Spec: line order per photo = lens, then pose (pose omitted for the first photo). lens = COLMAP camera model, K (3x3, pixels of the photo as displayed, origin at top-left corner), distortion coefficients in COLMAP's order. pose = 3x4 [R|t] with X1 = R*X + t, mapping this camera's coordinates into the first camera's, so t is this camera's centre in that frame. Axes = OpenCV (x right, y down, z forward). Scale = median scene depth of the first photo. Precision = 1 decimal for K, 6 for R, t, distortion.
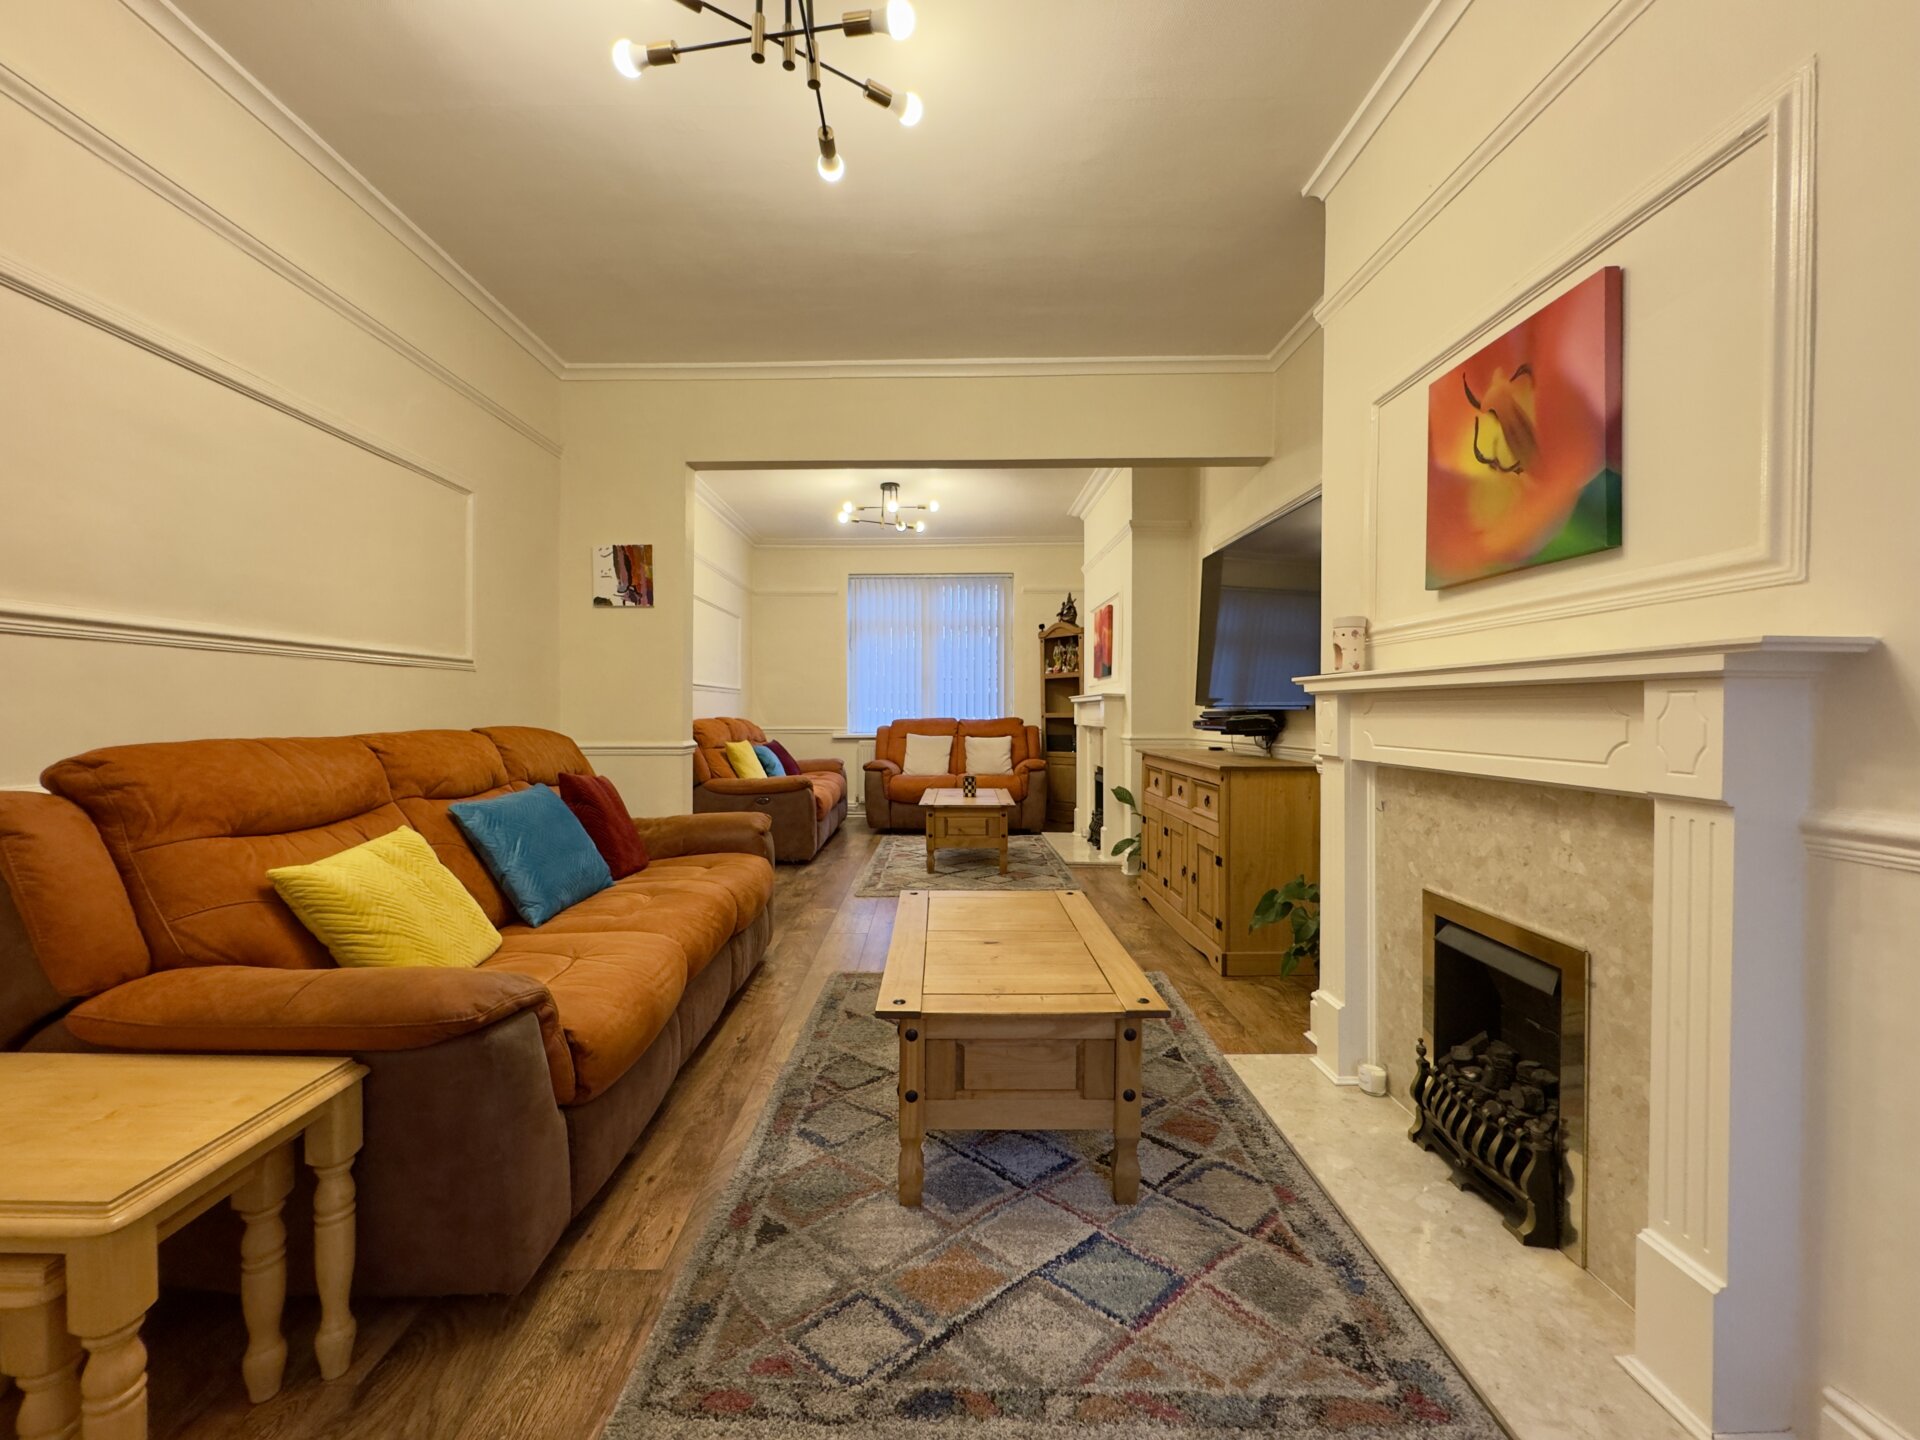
lens RADIAL K [[765.7, 0, 957.2], [0, 765.7, 720.4], [0, 0, 1]] dist [-0.003010, 0.000227]
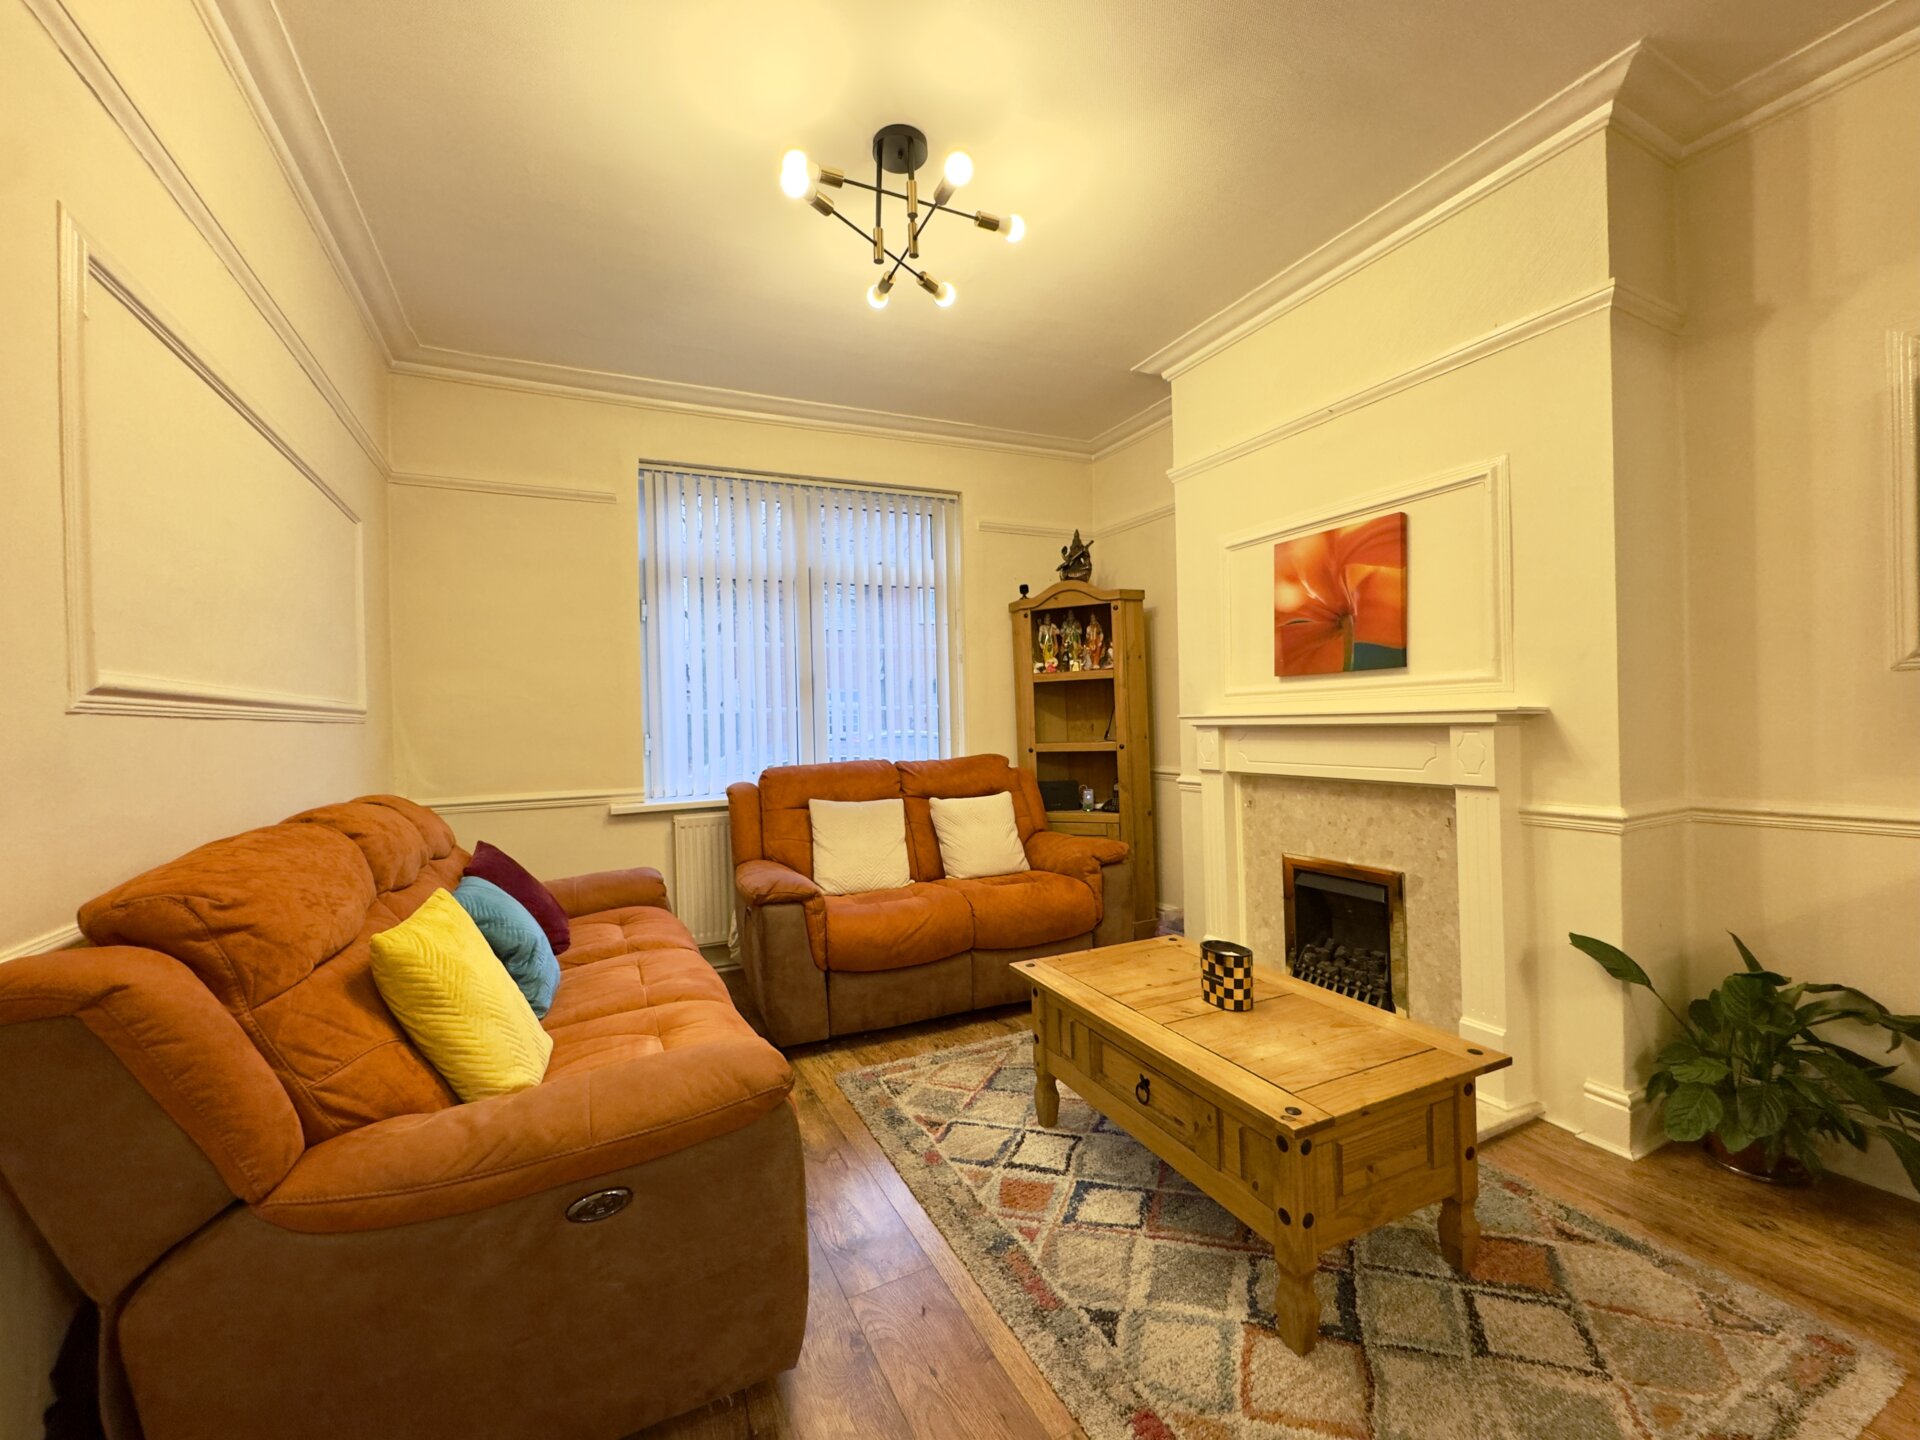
lens RADIAL K [[765.7, 0, 958.3], [0, 765.7, 718.1], [0, 0, 1]] dist [-0.003010, 0.000227]
pose [[0.904235, -0.022207, 0.426457, -0.210754], [0.030381, 0.999462, -0.012371, -0.027808], [-0.425952, 0.024142, 0.904423, 0.626424]]
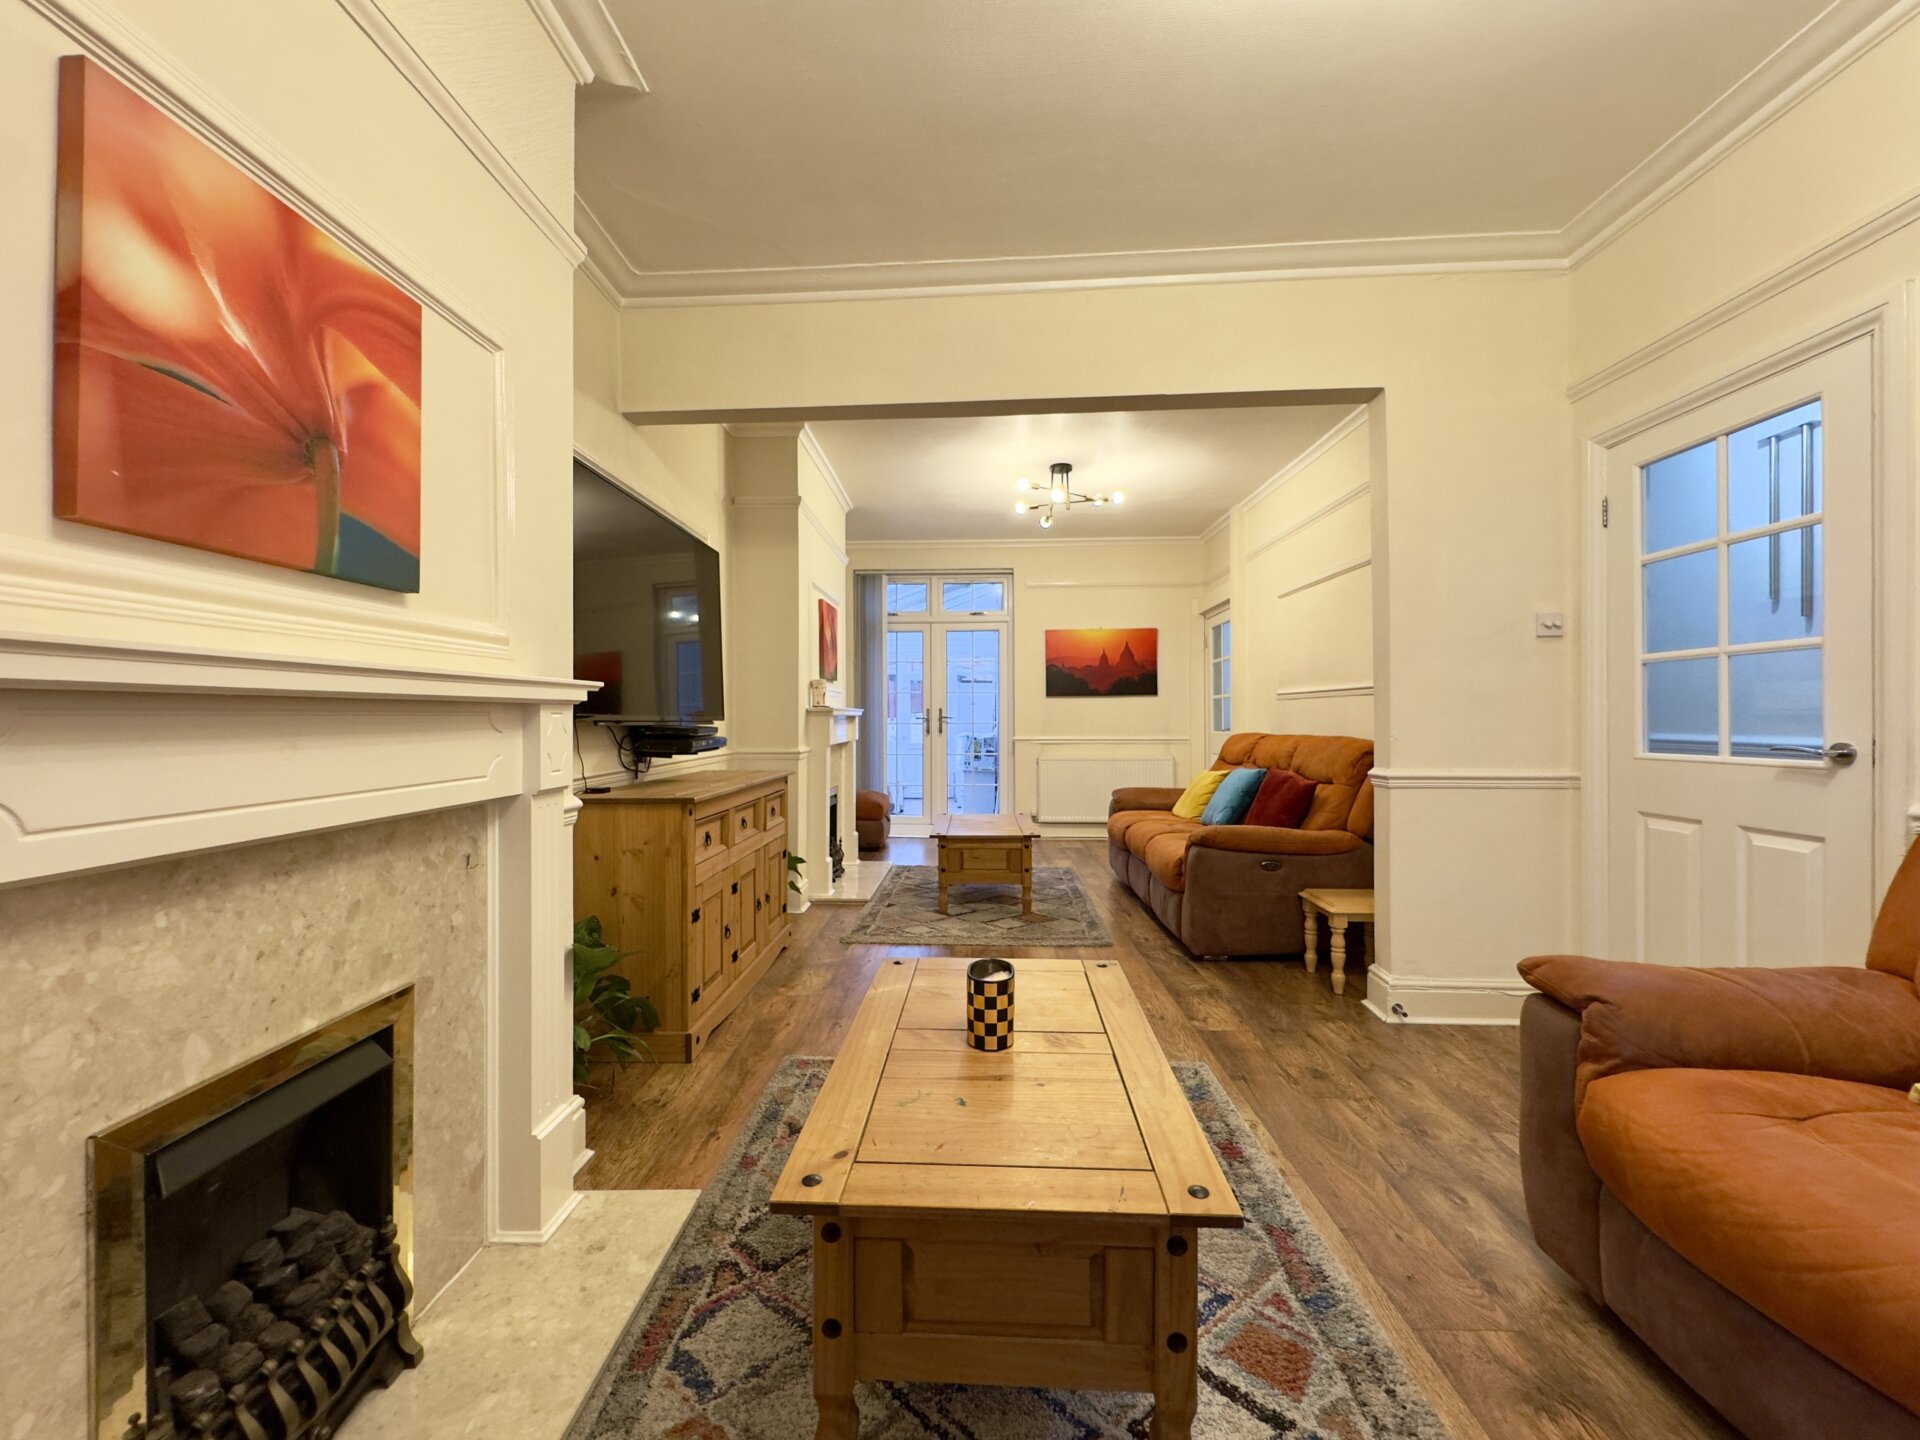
lens RADIAL K [[765.7, 0, 957.6], [0, 765.7, 717.0], [0, 0, 1]] dist [-0.003010, 0.000227]
pose [[-0.999093, -0.000440, 0.042577, 0.014253], [0.000087, 0.999923, 0.012372, -0.020334], [-0.042579, 0.012365, -0.999017, 1.102989]]
